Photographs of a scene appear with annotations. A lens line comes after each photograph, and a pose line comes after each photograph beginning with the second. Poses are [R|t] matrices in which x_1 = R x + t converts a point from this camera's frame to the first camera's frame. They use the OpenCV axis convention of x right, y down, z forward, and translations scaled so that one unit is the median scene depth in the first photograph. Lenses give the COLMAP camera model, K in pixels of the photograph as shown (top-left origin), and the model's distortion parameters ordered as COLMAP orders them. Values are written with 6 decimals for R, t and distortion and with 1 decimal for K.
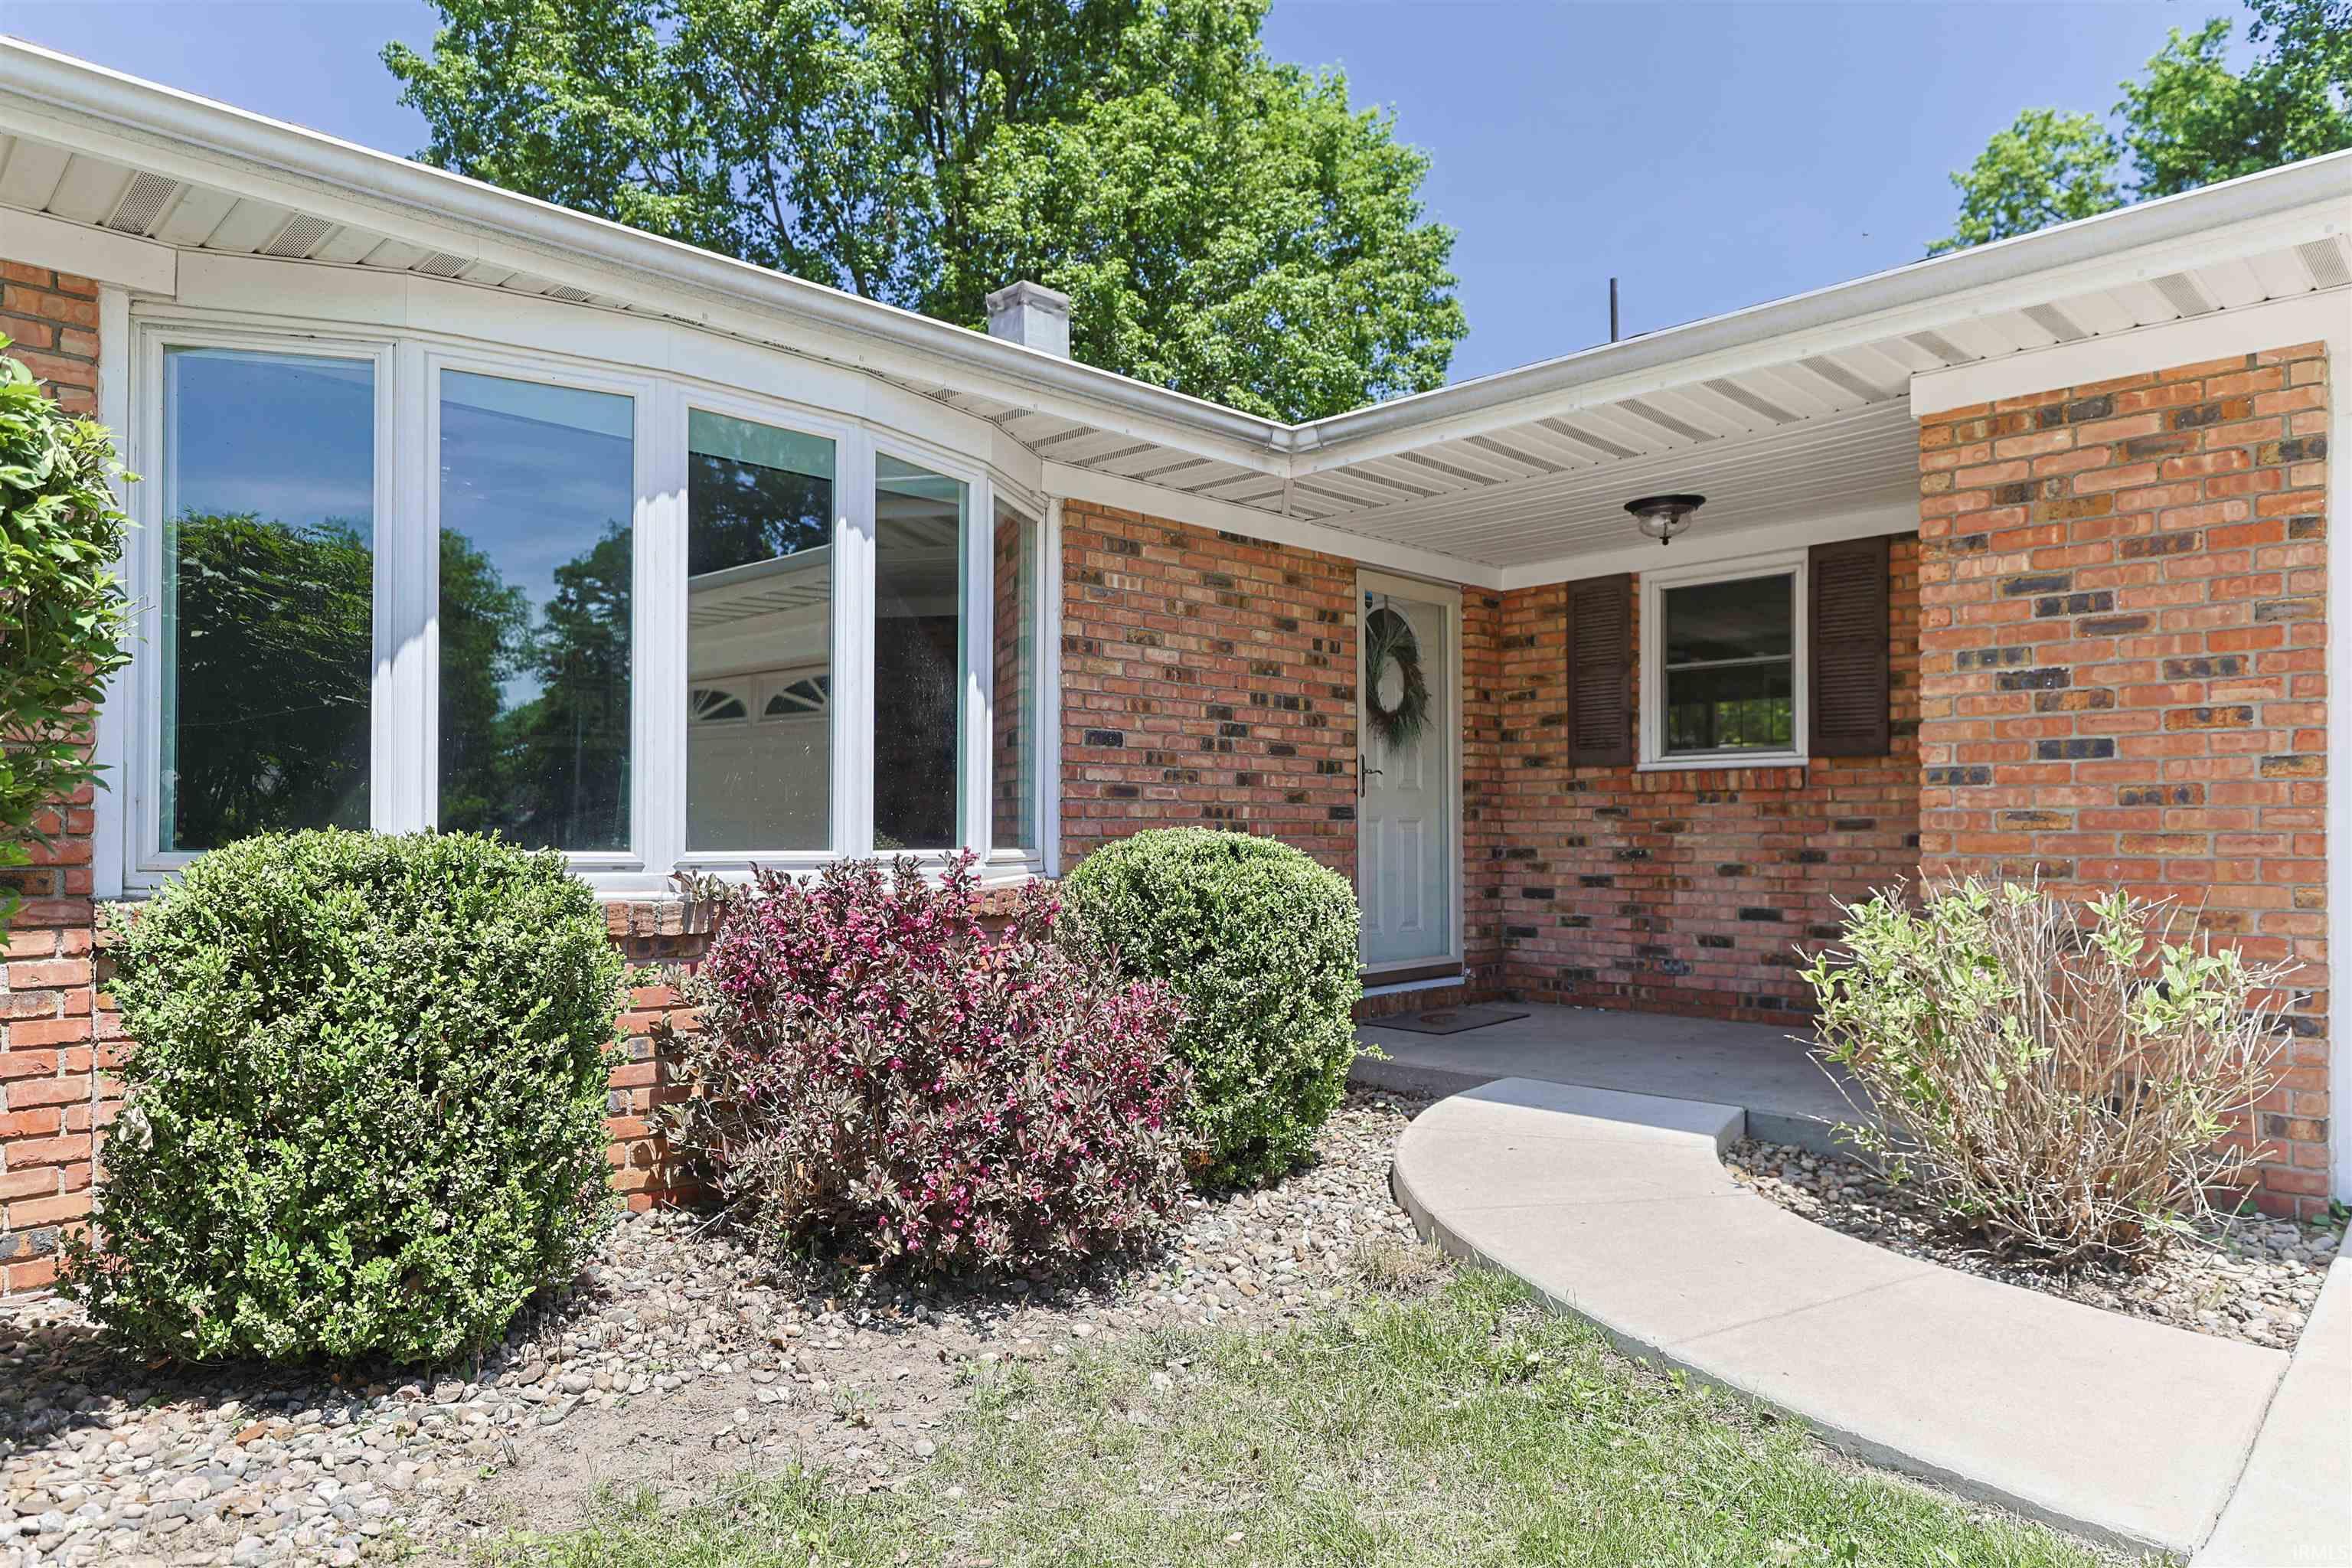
lens RADIAL K [[1415.7, 0, 1182.6], [0, 1415.7, 814.8], [0, 0, 1]] dist [-0.004341, 0.000904]
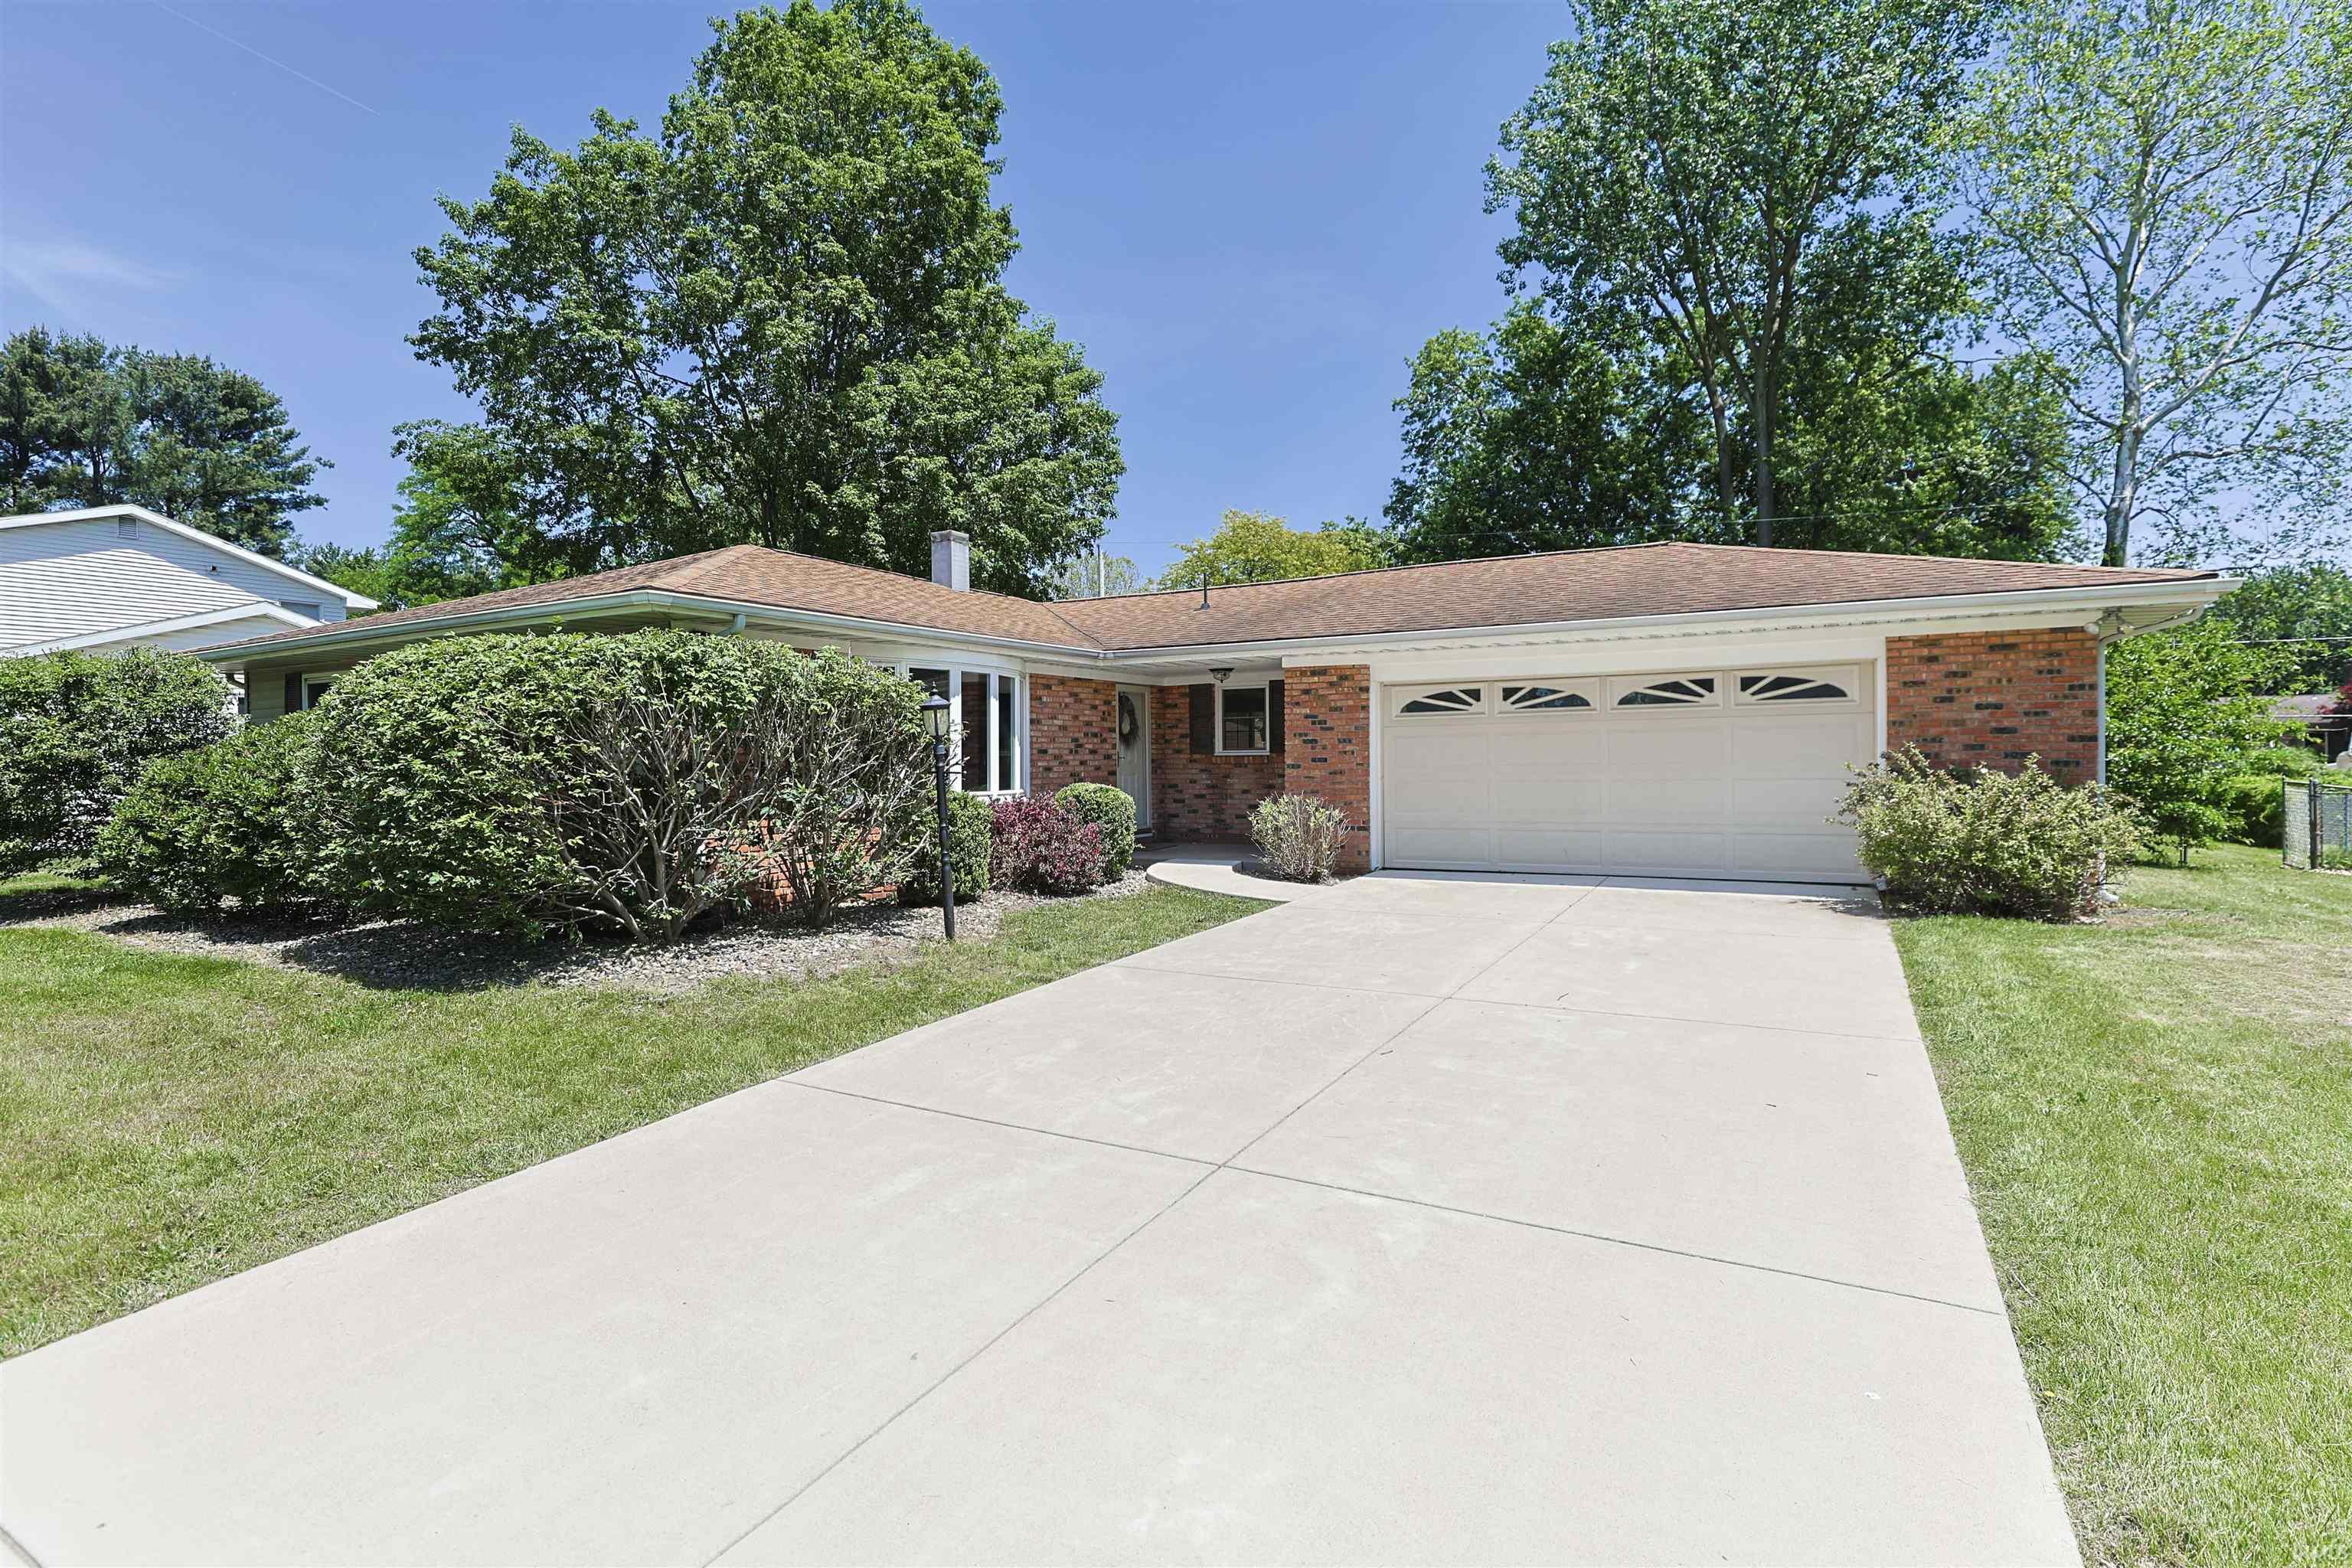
lens RADIAL K [[1142.1, 0, 1184.6], [0, 1142.1, 774.6], [0, 0, 1]] dist [-0.022630, 0.014614]
pose [[0.963353, -0.013029, 0.267921, -0.330794], [0.006172, 0.999632, 0.026421, -0.053802], [-0.268167, -0.023799, 0.963079, -1.127852]]
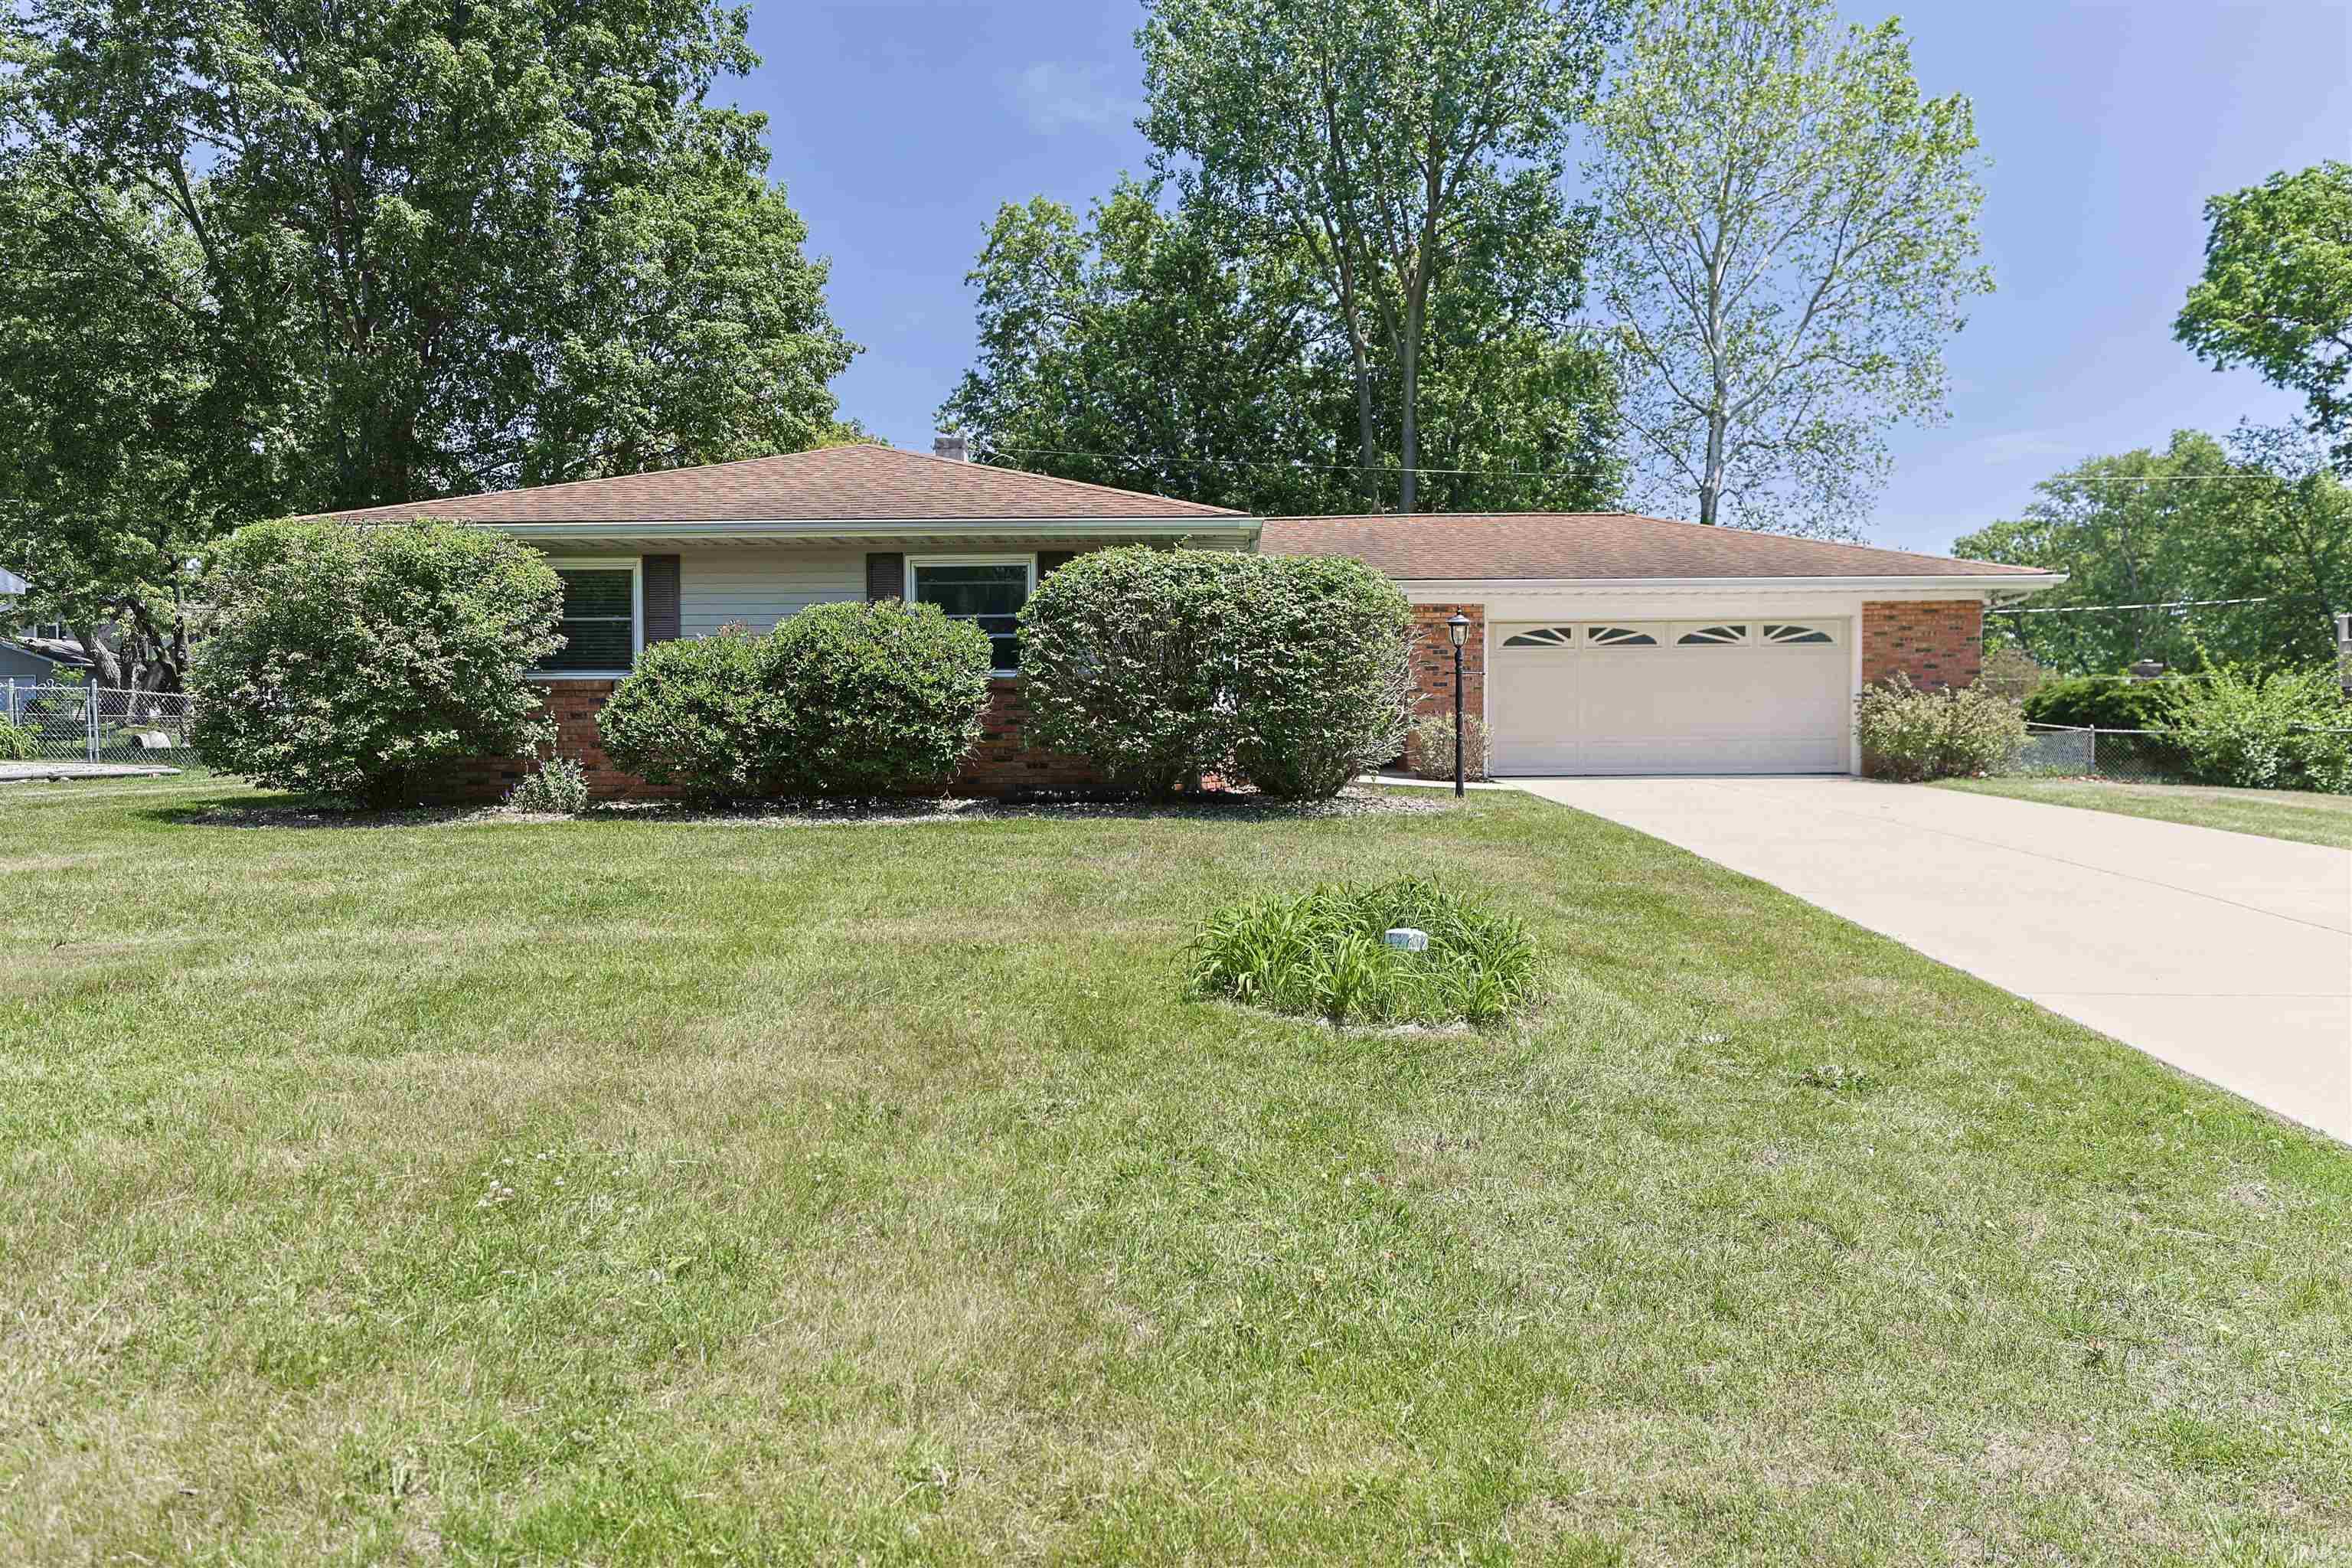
lens RADIAL K [[1624.5, 0, 1176.0], [0, 1624.5, 784.0], [0, 0, 1]] dist [0.003415, 0.000959]
pose [[0.720010, -0.024713, 0.693523, -2.106923], [-0.004905, 0.999160, 0.040696, 0.037674], [-0.693946, -0.032703, 0.719284, -1.268443]]
